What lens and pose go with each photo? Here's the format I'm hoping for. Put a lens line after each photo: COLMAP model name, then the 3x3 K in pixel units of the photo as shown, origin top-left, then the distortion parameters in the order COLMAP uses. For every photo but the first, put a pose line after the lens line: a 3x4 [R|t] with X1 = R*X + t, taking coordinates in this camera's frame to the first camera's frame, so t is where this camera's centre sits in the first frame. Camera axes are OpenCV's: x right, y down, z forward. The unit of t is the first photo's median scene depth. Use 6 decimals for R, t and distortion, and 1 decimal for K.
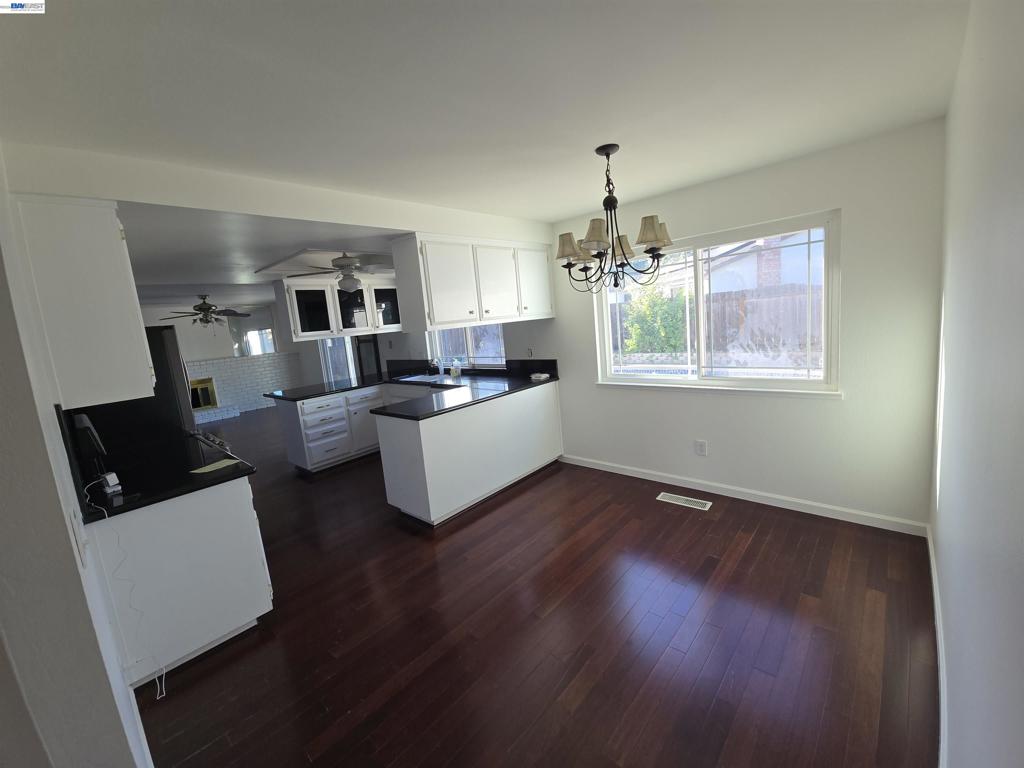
lens RADIAL K [[413.9, 0, 512.6], [0, 413.9, 374.5], [0, 0, 1]] dist [0.001553, -0.000719]
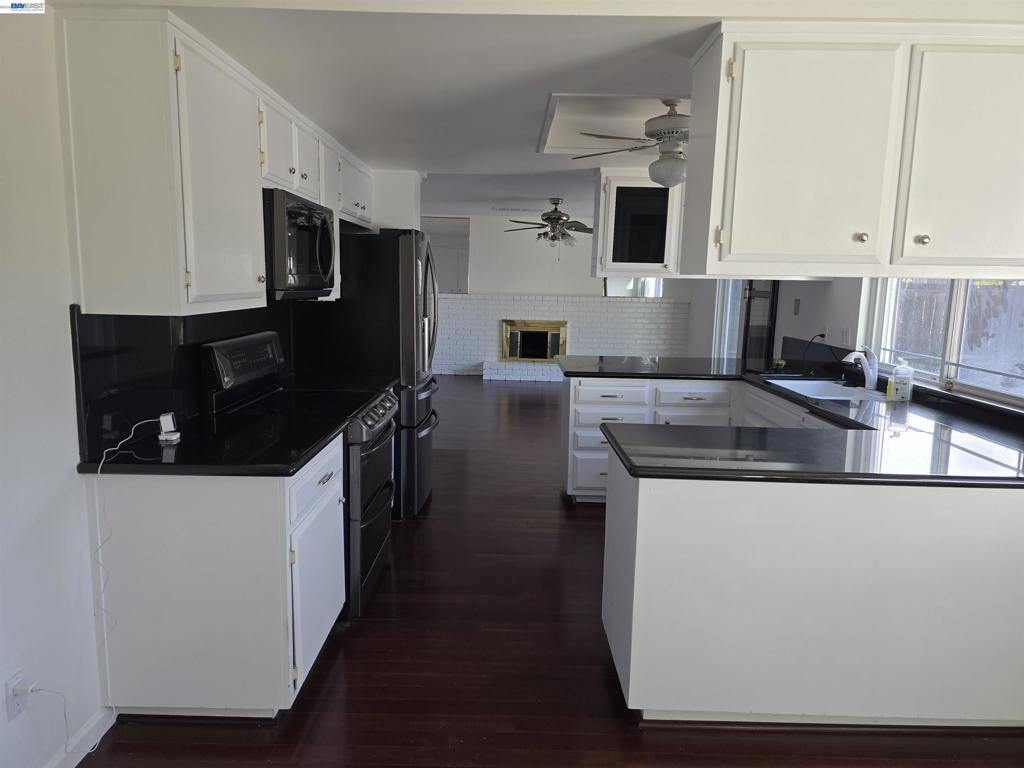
lens RADIAL K [[681.3, 0, 504.7], [0, 681.3, 381.2], [0, 0, 1]] dist [0.155076, -0.176858]
pose [[0.663020, 0.217228, -0.716391, 0.152656], [-0.185537, 0.974799, 0.123870, -0.042801], [0.725245, 0.050789, 0.686615, 0.333740]]
